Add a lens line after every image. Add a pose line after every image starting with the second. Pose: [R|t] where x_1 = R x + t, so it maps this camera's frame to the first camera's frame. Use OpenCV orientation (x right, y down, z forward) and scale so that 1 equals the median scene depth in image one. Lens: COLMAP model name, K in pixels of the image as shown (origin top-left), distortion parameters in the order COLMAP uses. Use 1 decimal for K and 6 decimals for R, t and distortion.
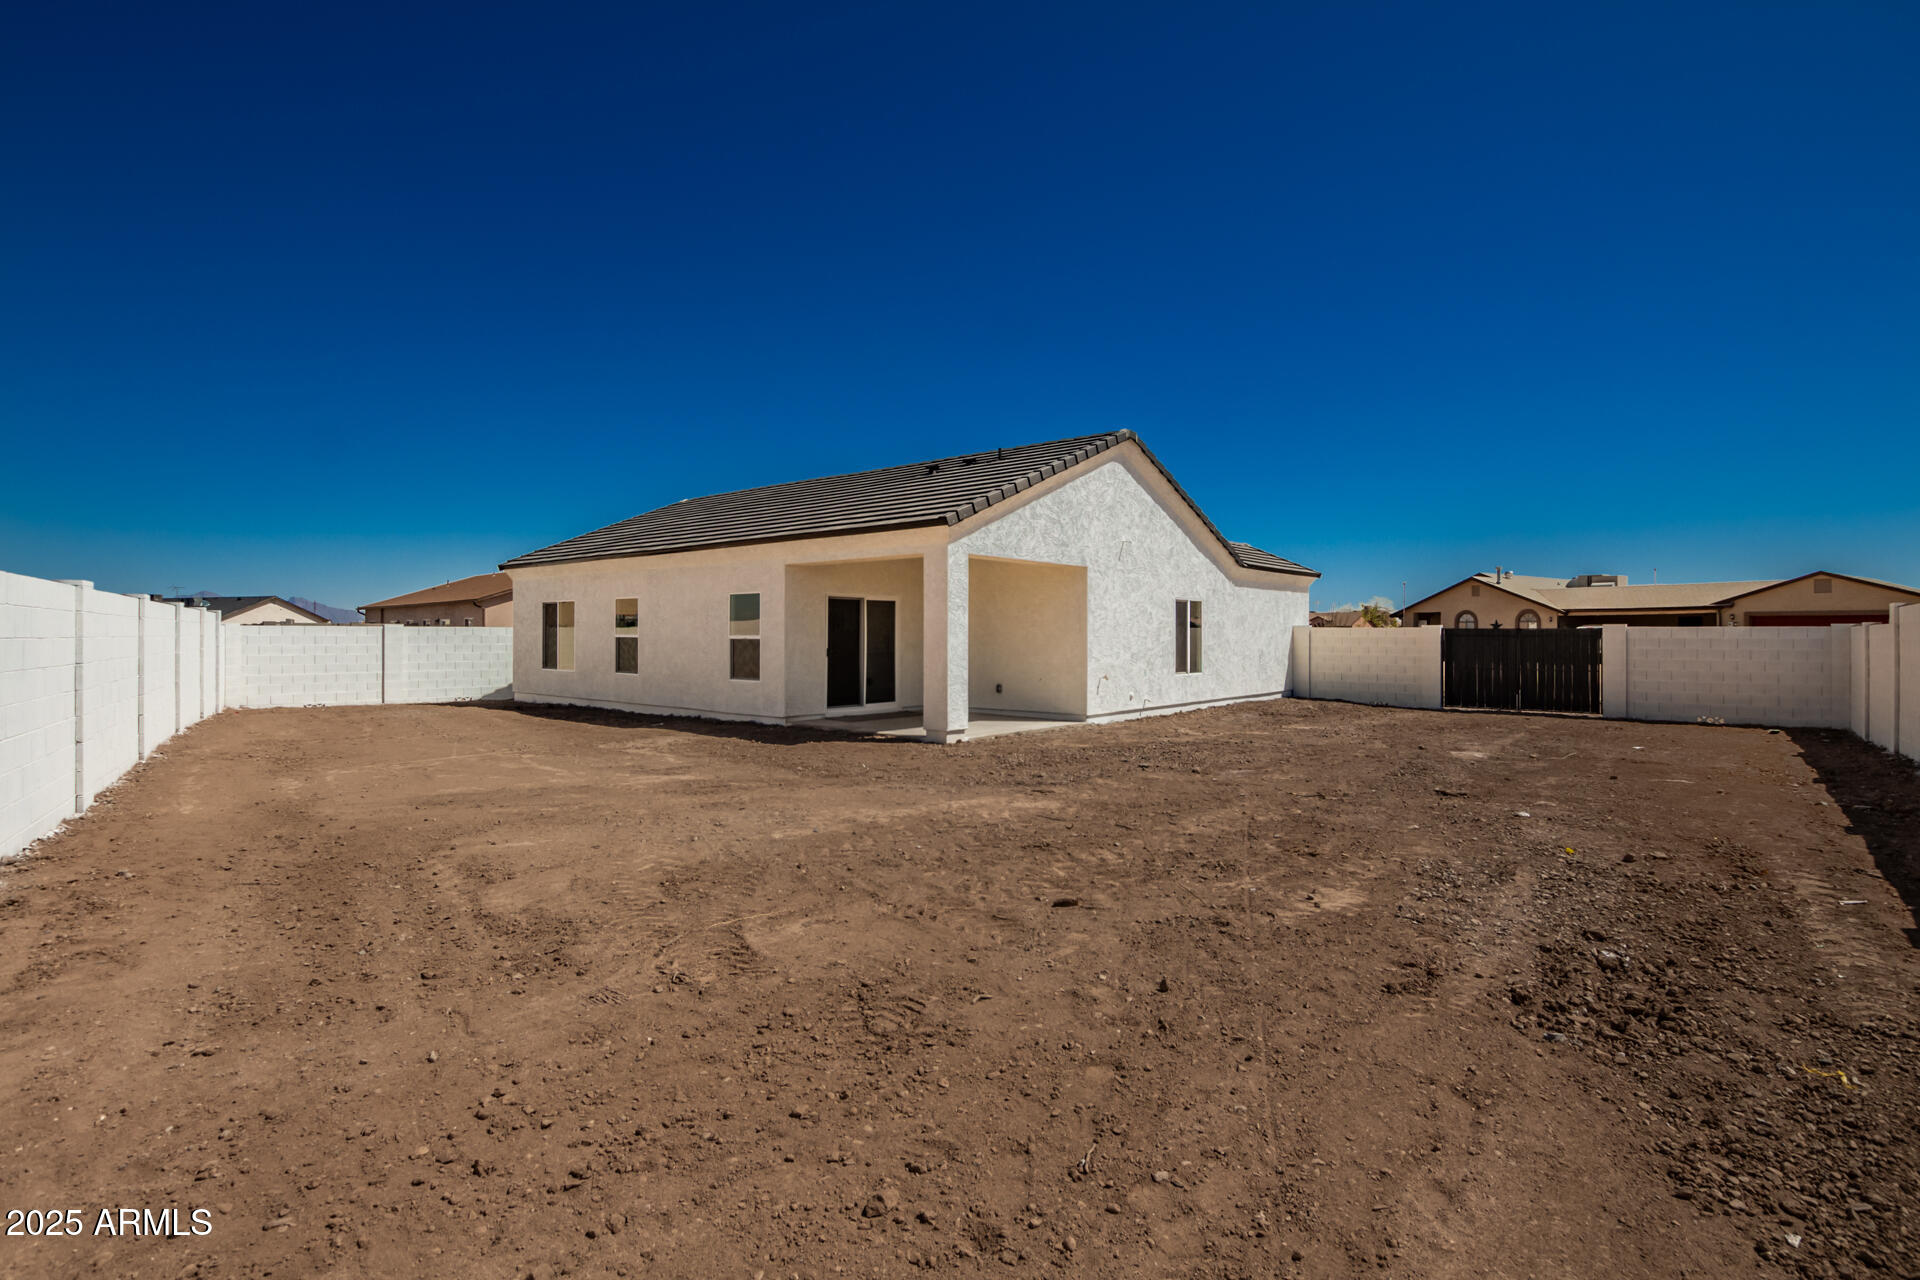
lens RADIAL K [[901.7, 0, 957.5], [0, 901.7, 641.1], [0, 0, 1]] dist [-0.039758, -0.000202]
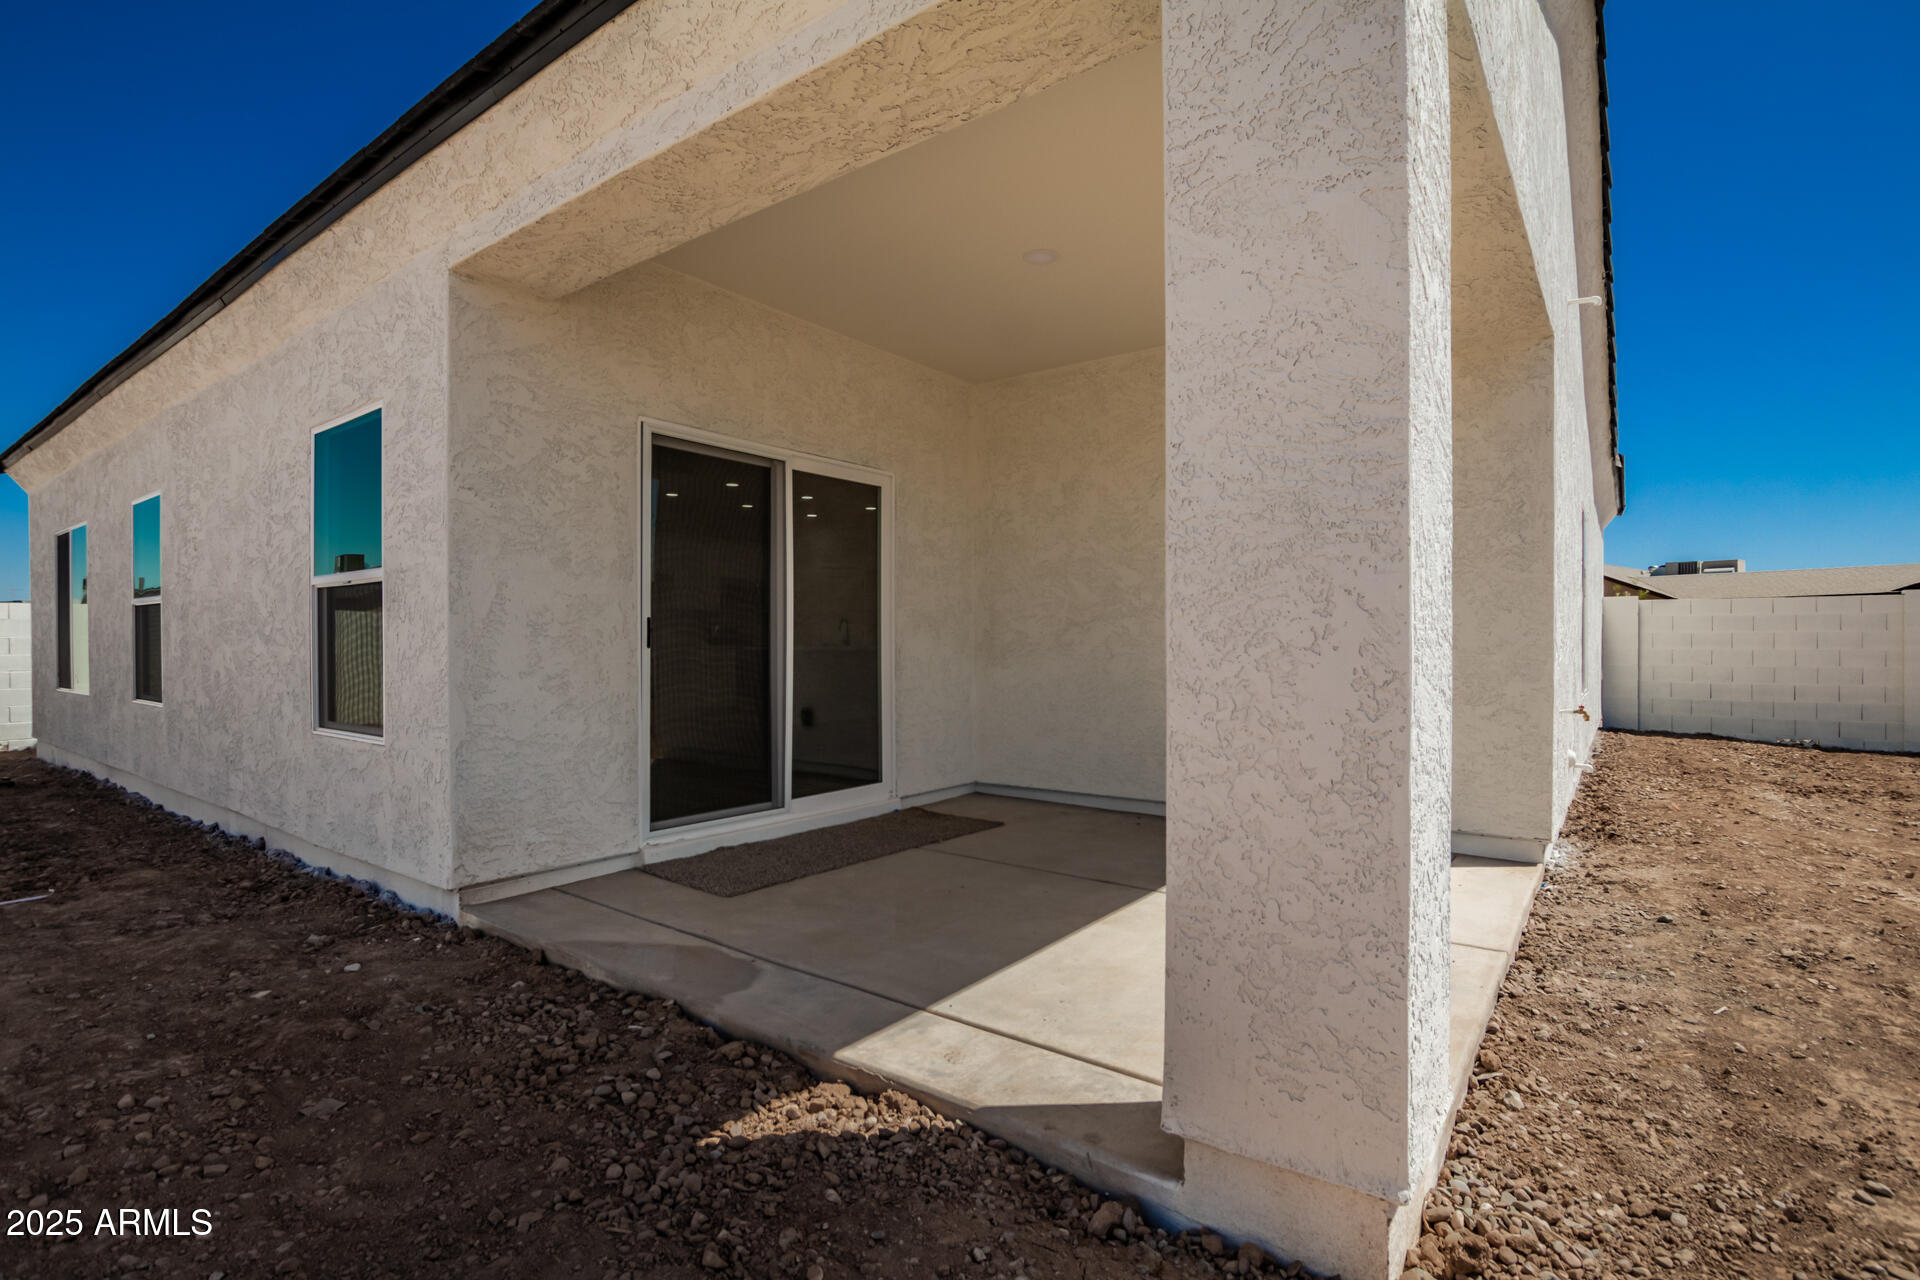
lens RADIAL K [[901.7, 0, 964.5], [0, 901.7, 644.4], [0, 0, 1]] dist [-0.039758, -0.000202]
pose [[0.997810, -0.003492, 0.066058, -0.061371], [0.003780, 0.999984, -0.004226, 0.016776], [-0.066042, 0.004466, 0.997807, 0.679712]]
